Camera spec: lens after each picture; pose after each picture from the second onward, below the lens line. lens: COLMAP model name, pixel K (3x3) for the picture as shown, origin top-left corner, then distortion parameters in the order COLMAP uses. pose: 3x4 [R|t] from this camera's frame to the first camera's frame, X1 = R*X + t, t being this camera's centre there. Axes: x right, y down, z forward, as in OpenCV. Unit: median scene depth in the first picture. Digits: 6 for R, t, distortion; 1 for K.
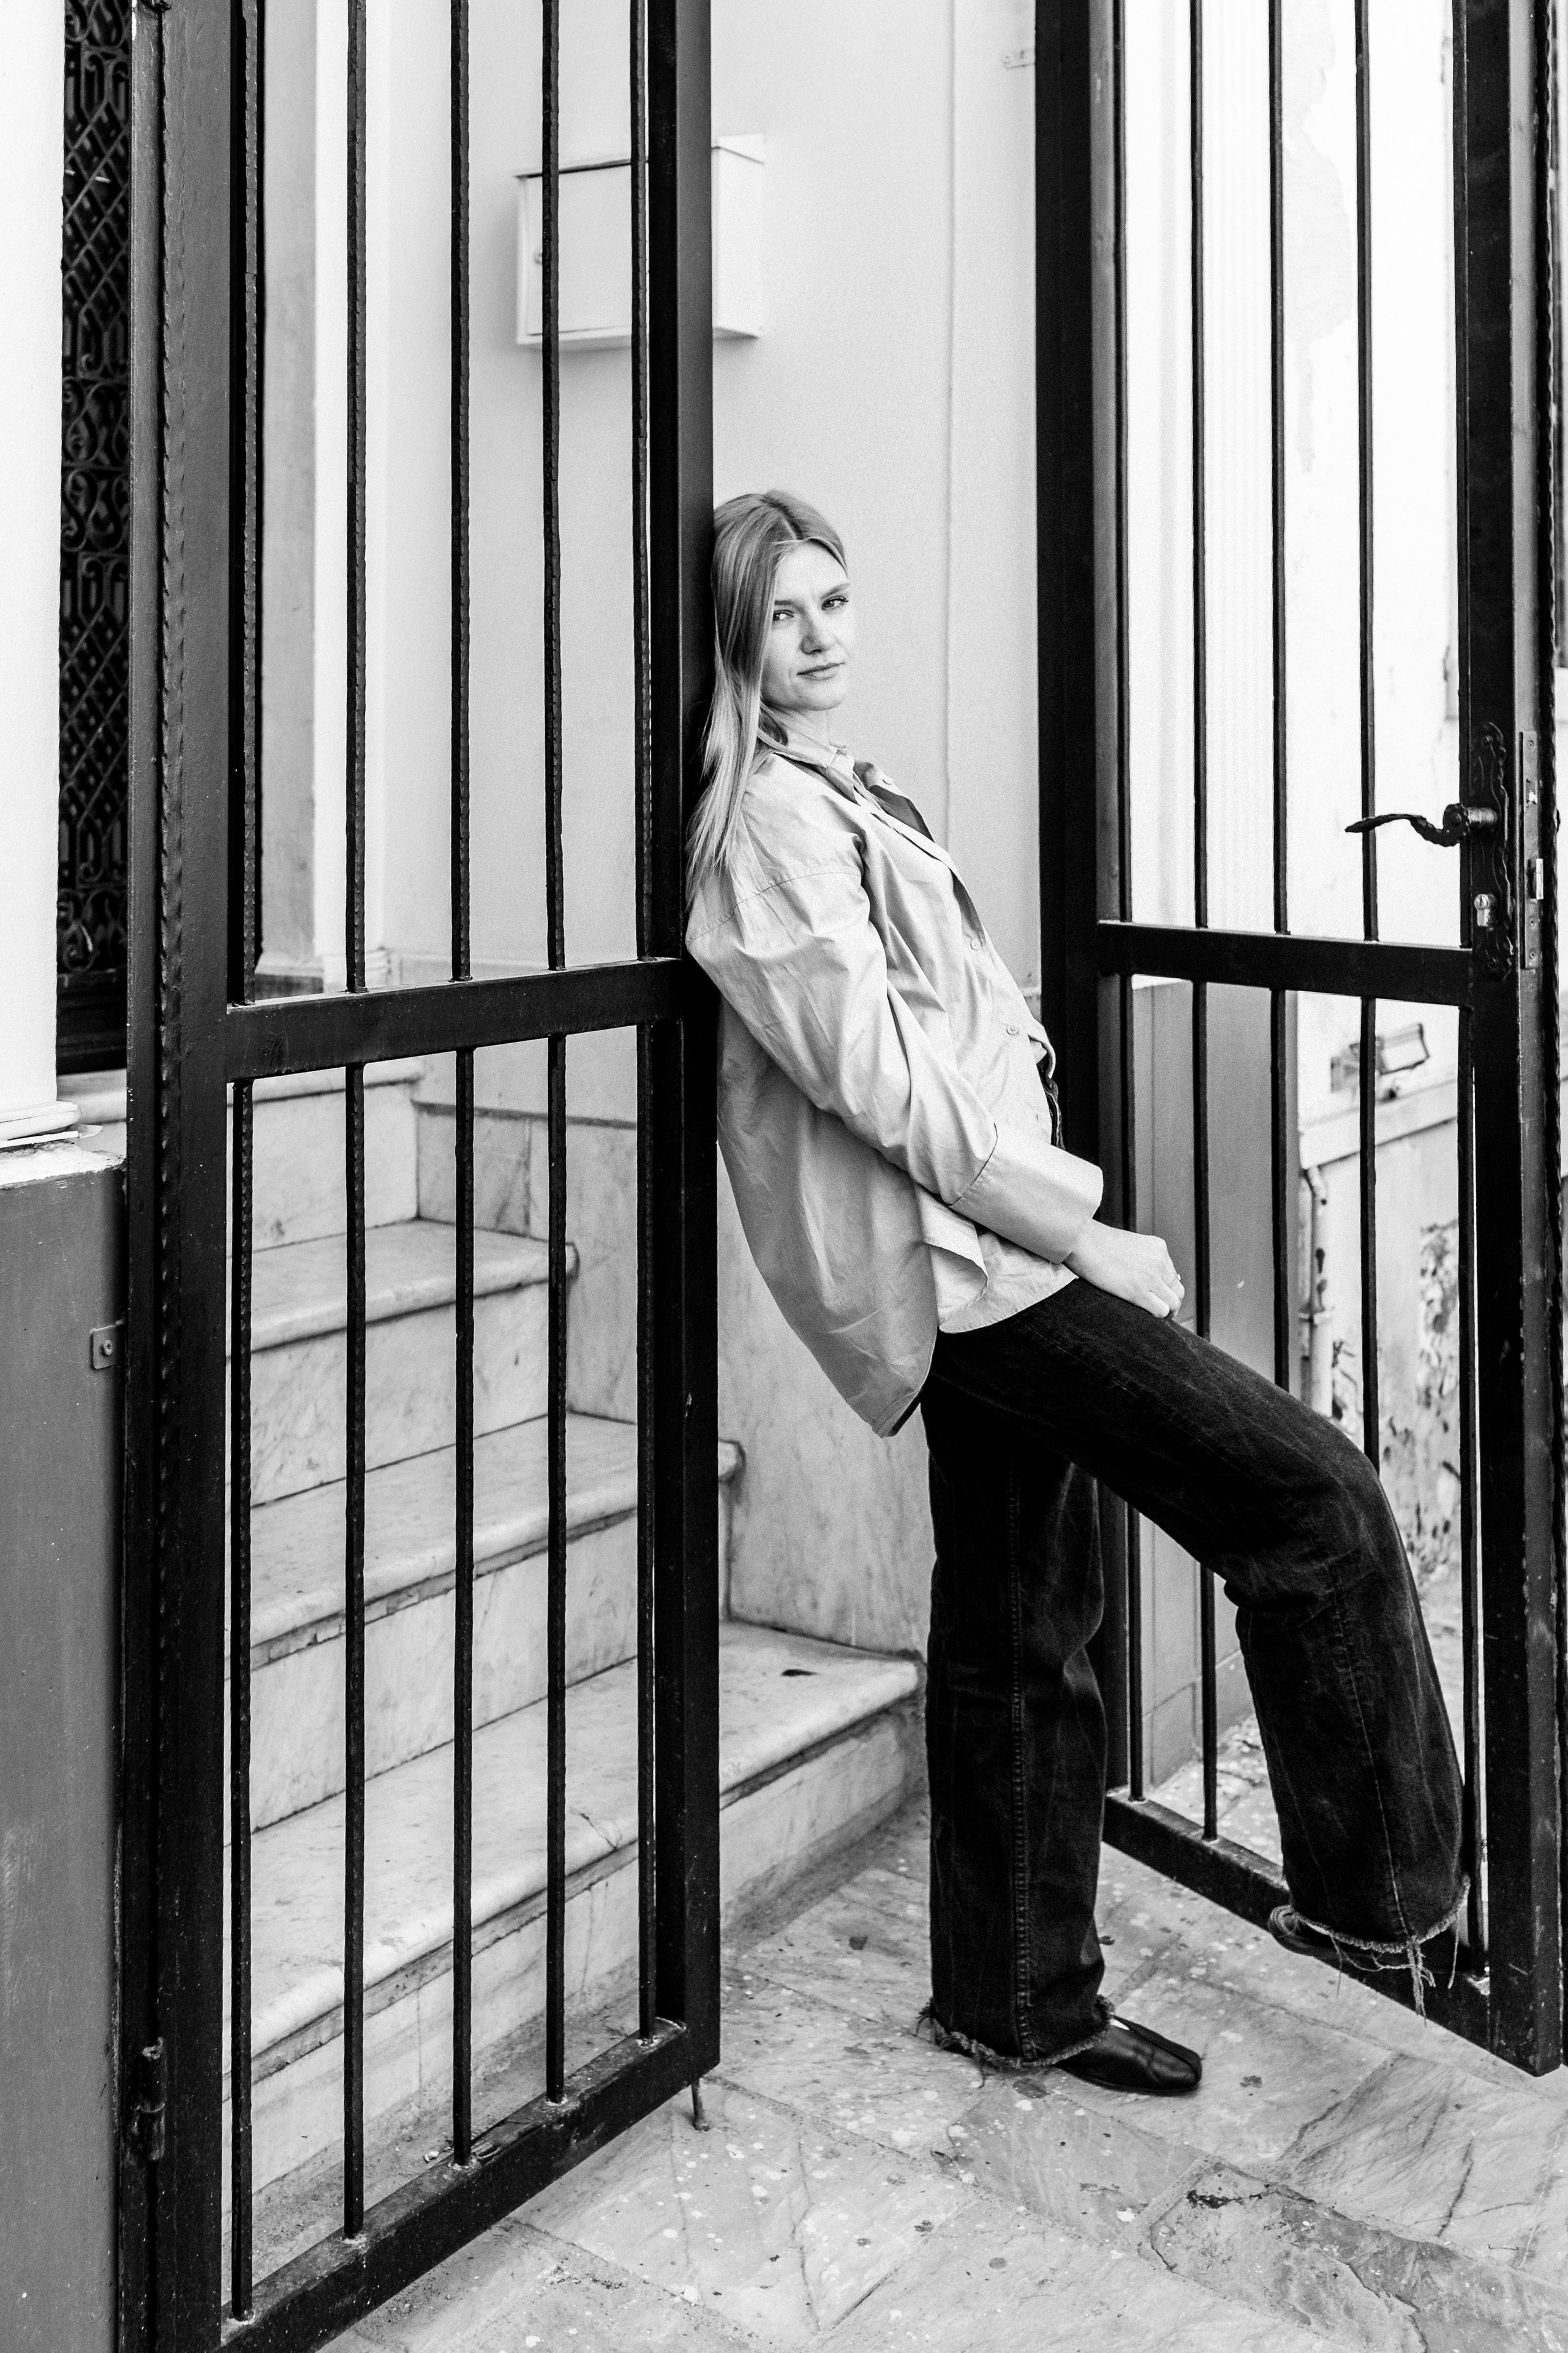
lens RADIAL K [[2547.1, 0, 789.7], [0, 2547.1, 749.0], [0, 0, 1]] dist [-0.001944, 0.013547]
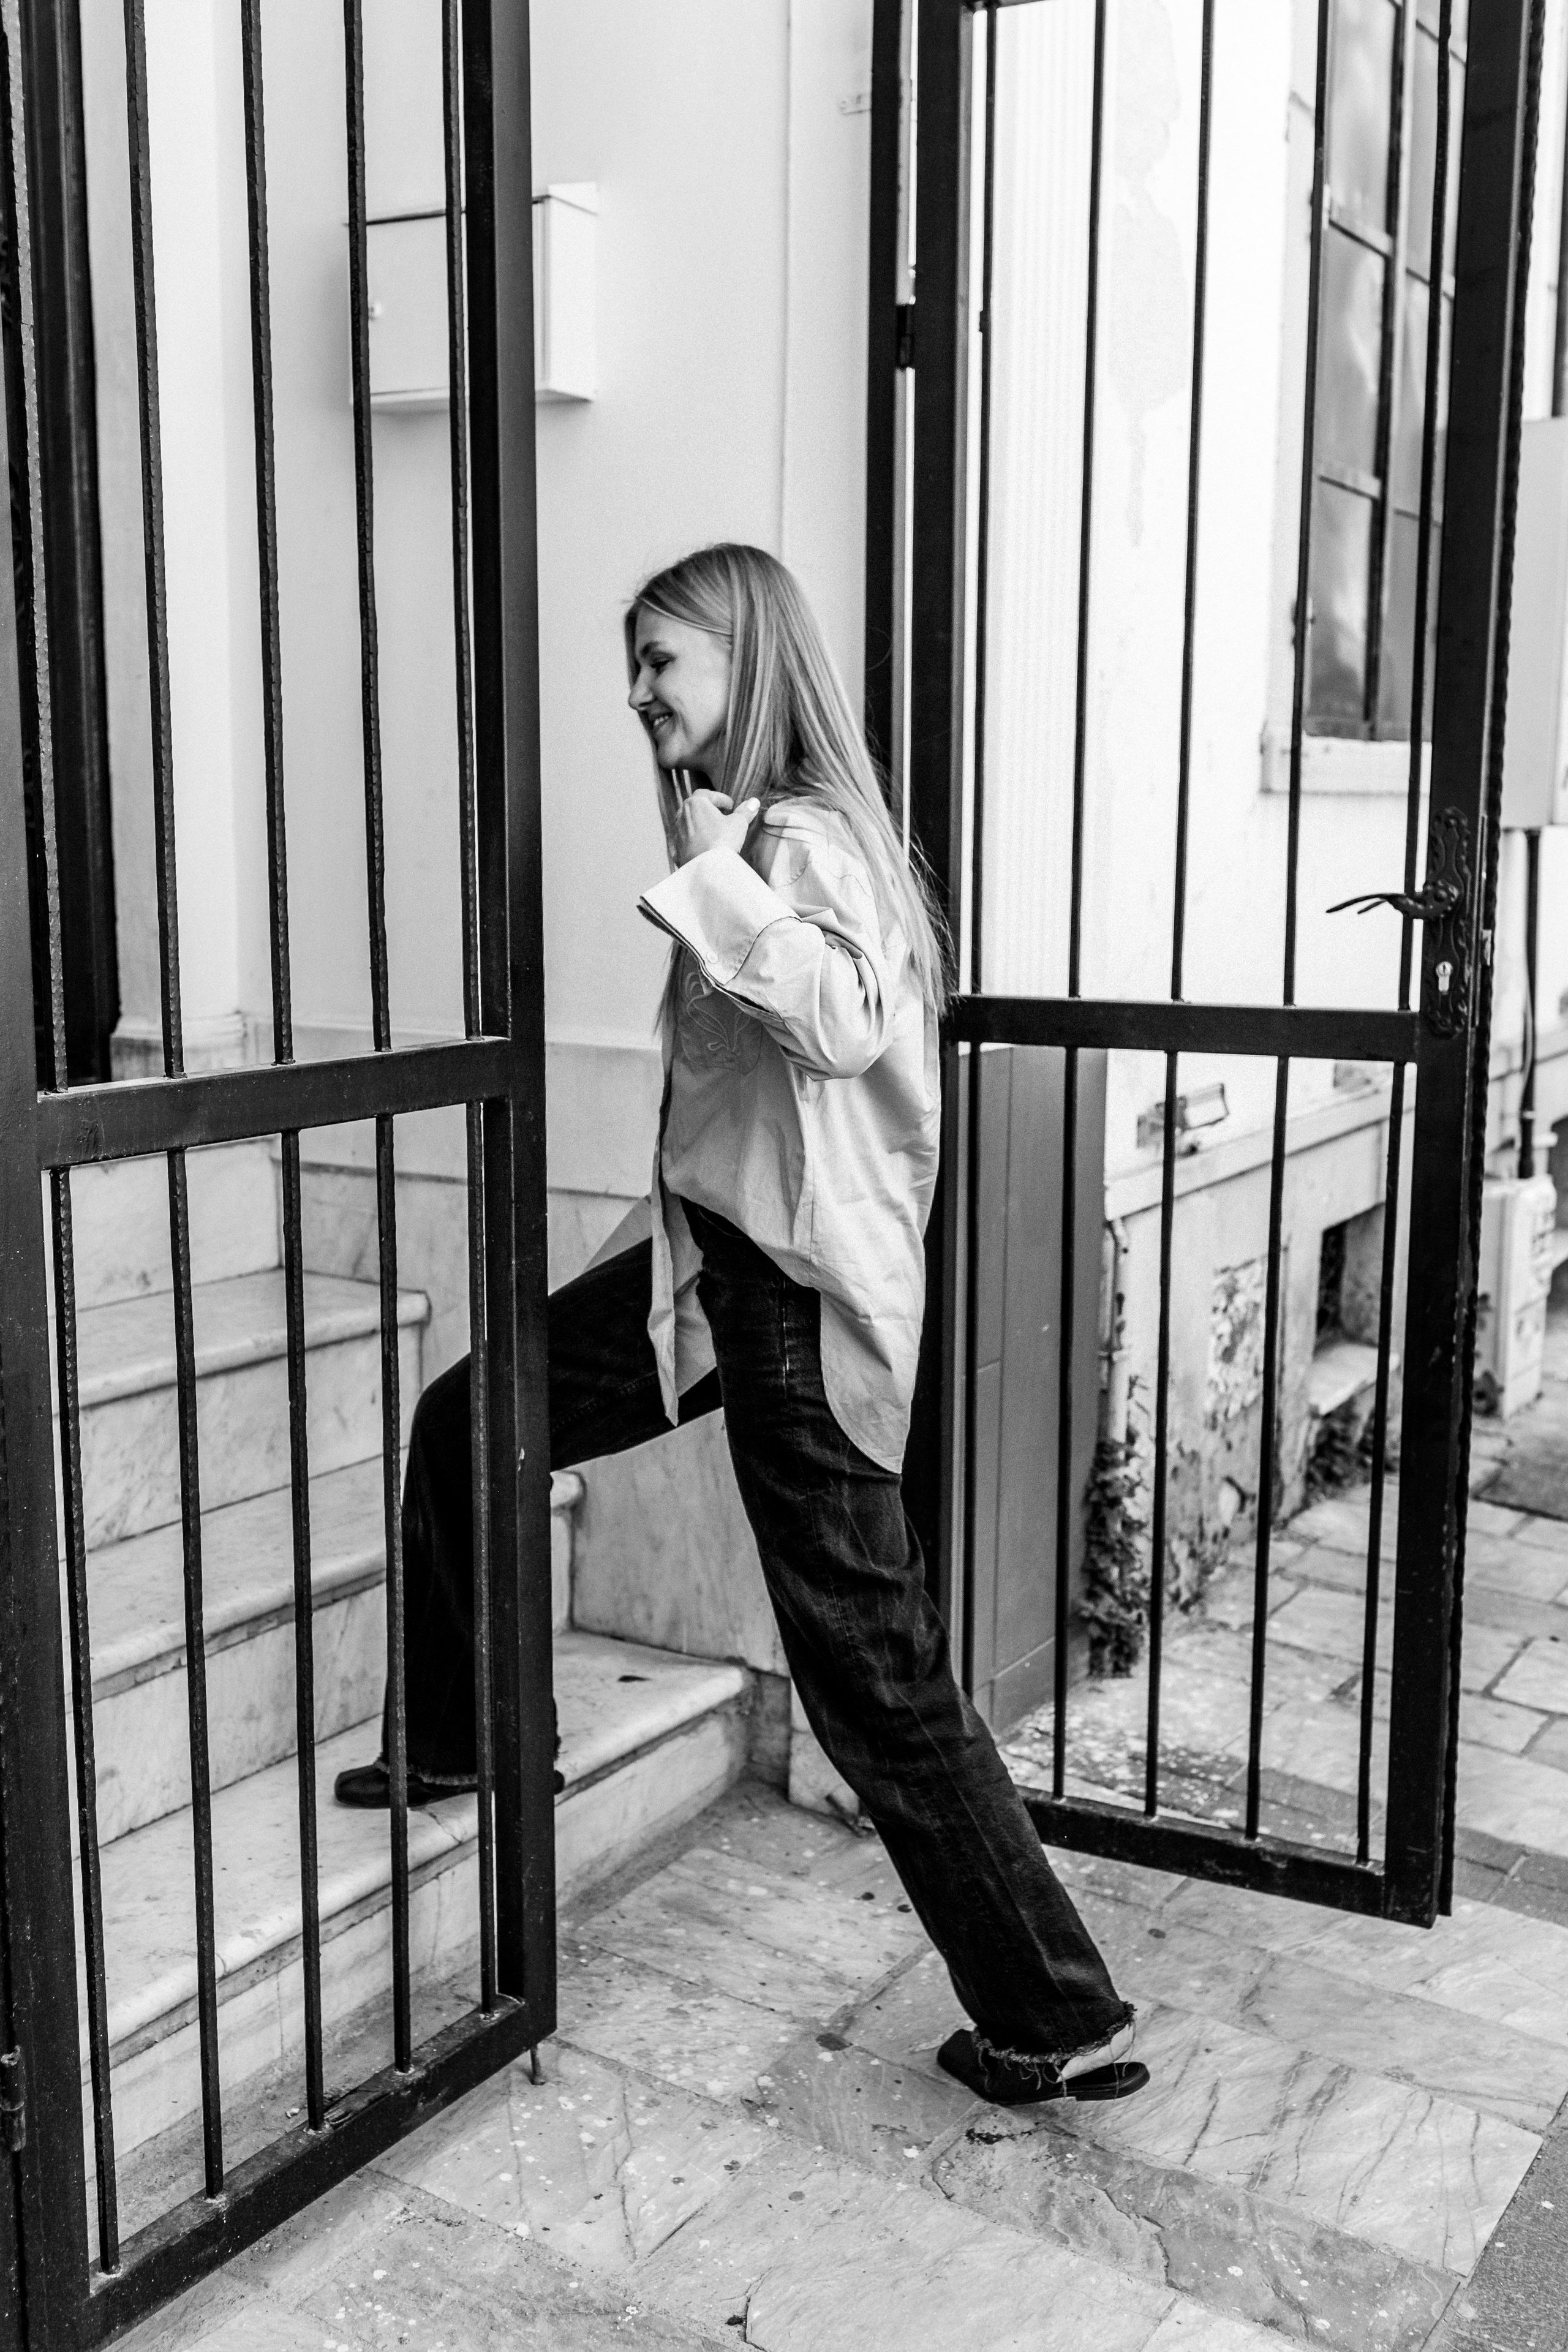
lens RADIAL K [[2322.5, 0, 758.8], [0, 2322.5, 1227.8], [0, 0, 1]] dist [0.014608, -0.012053]
pose [[0.999124, -0.000028, 0.041858, 0.018069], [-0.007530, 0.983565, 0.180398, -0.011838], [-0.041175, -0.180555, 0.982703, 0.054782]]
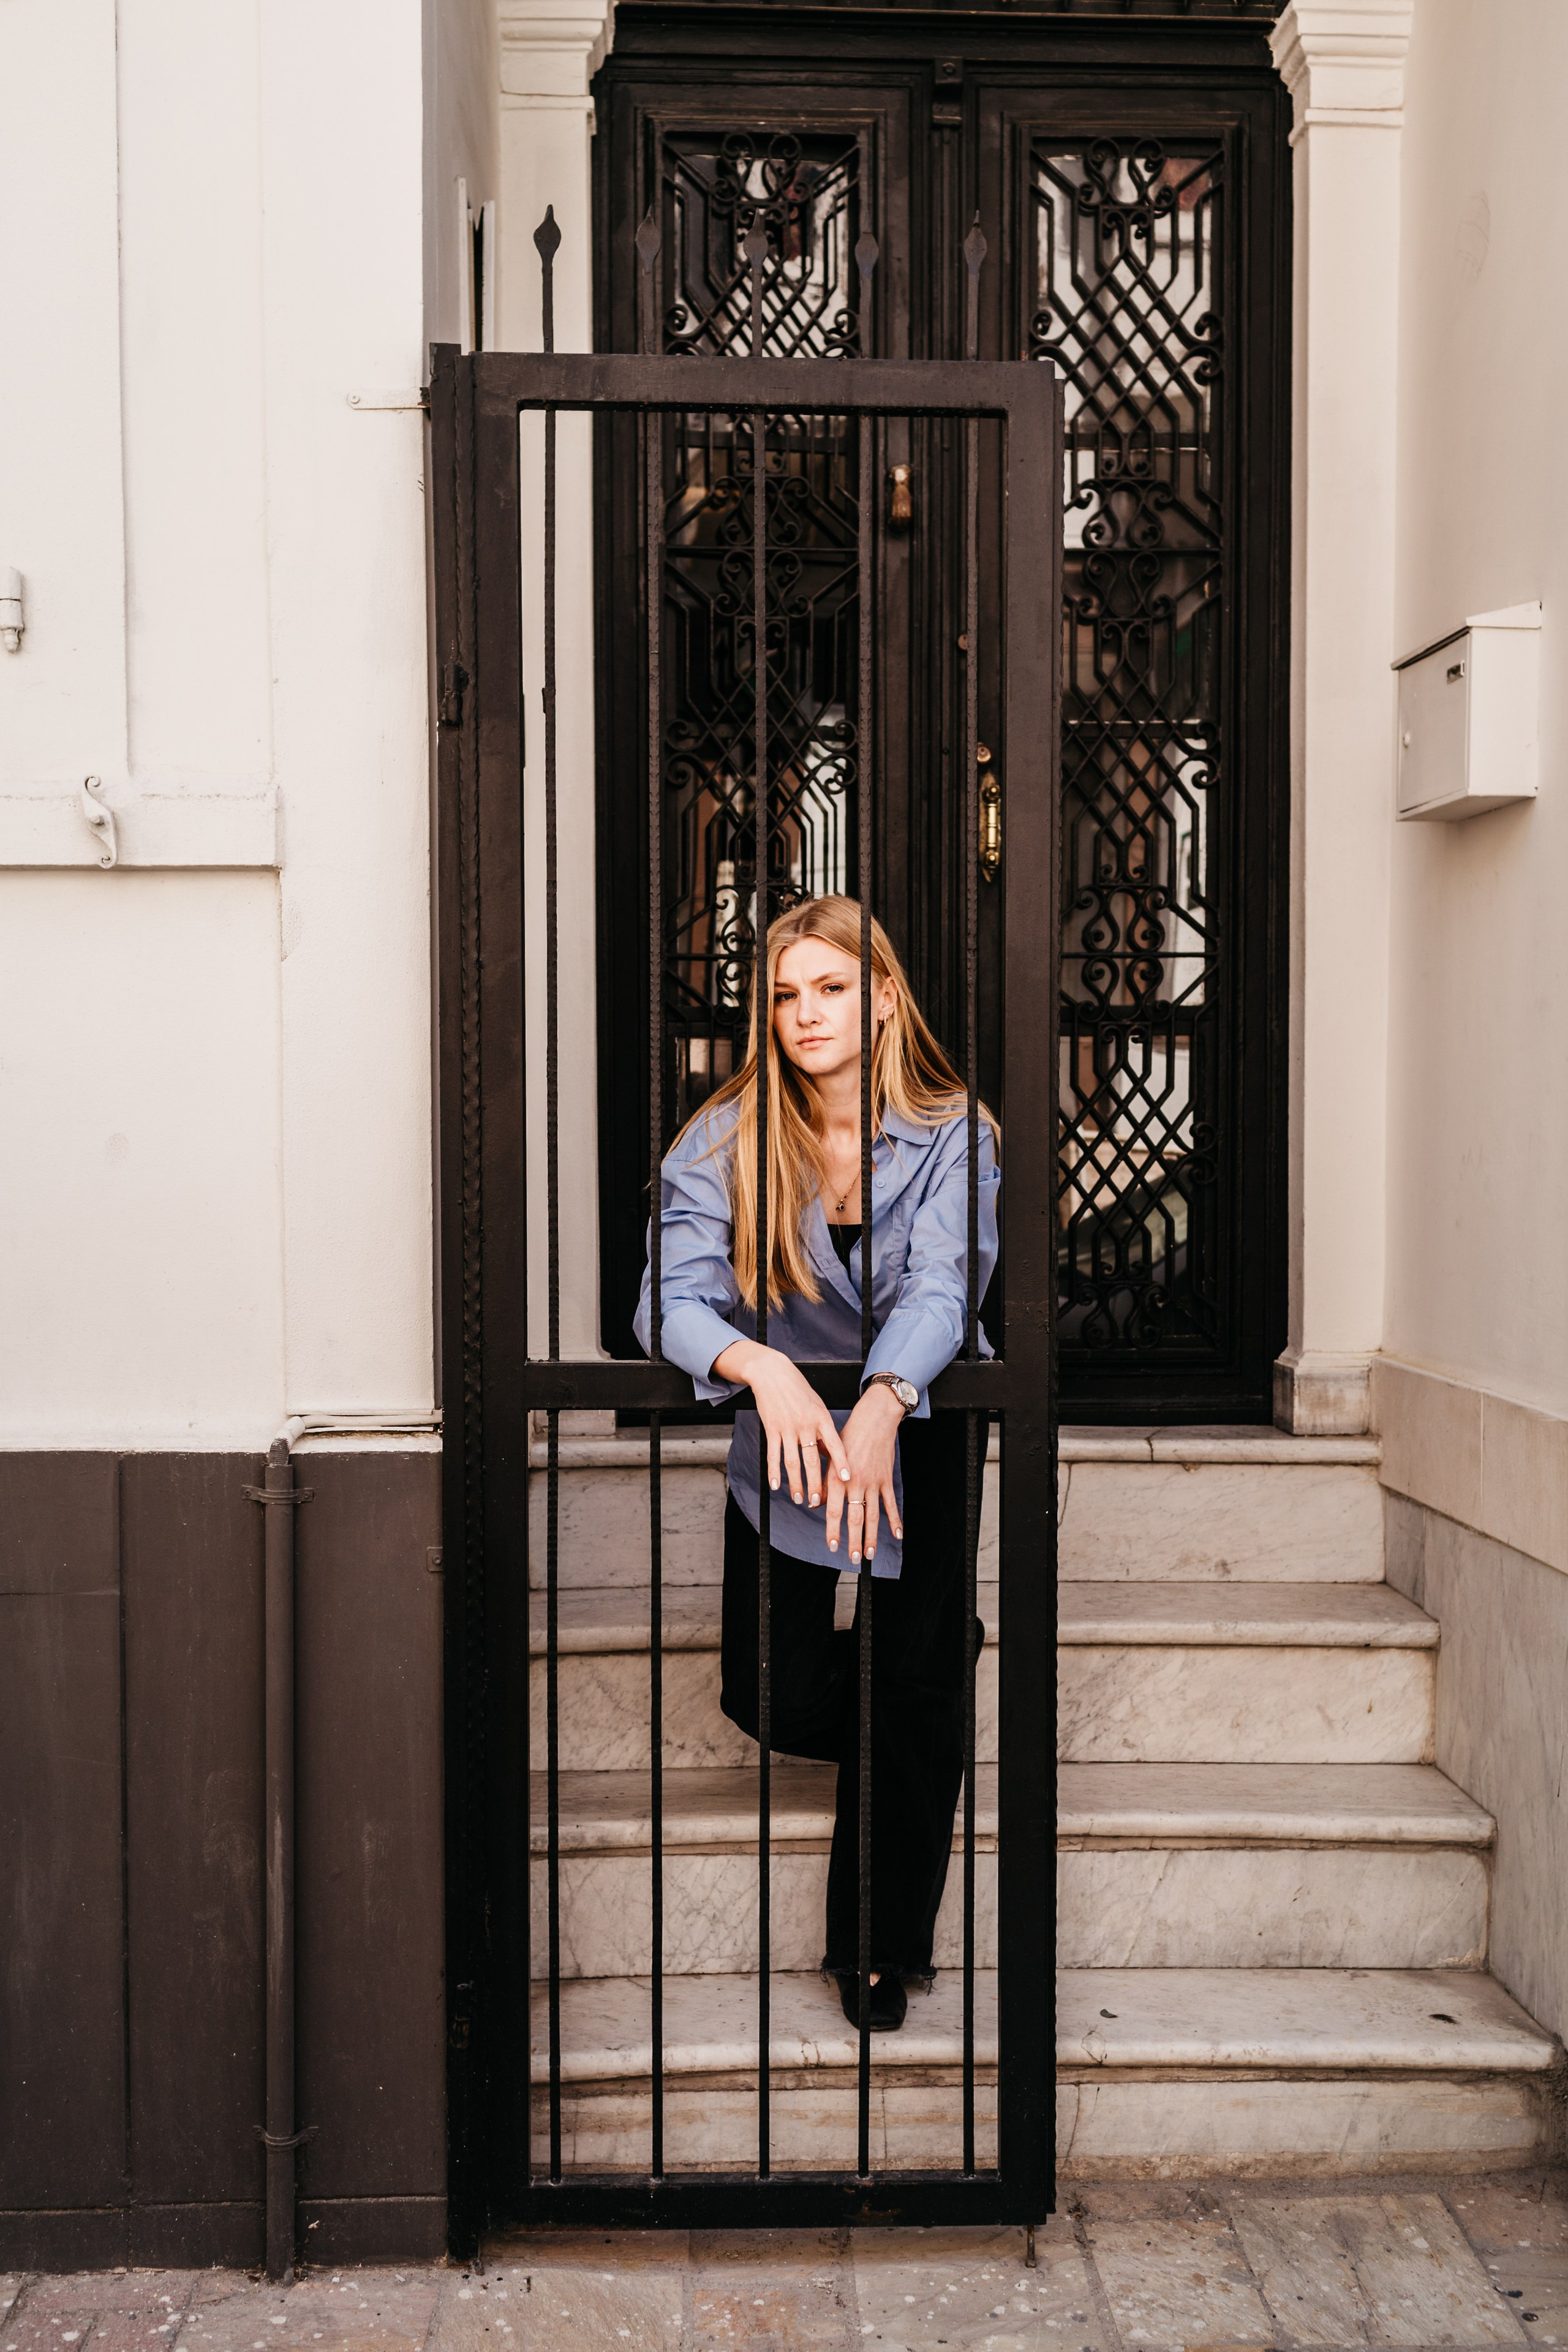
lens RADIAL K [[2416.8, 0, 799.7], [0, 2416.8, 1260.9], [0, 0, 1]] dist [0.000544, 0.001269]
pose [[0.600056, 0.046902, -0.798582, 0.776477], [-0.001442, 0.998342, 0.057550, -0.036201], [0.799957, -0.033382, 0.599128, 0.170084]]
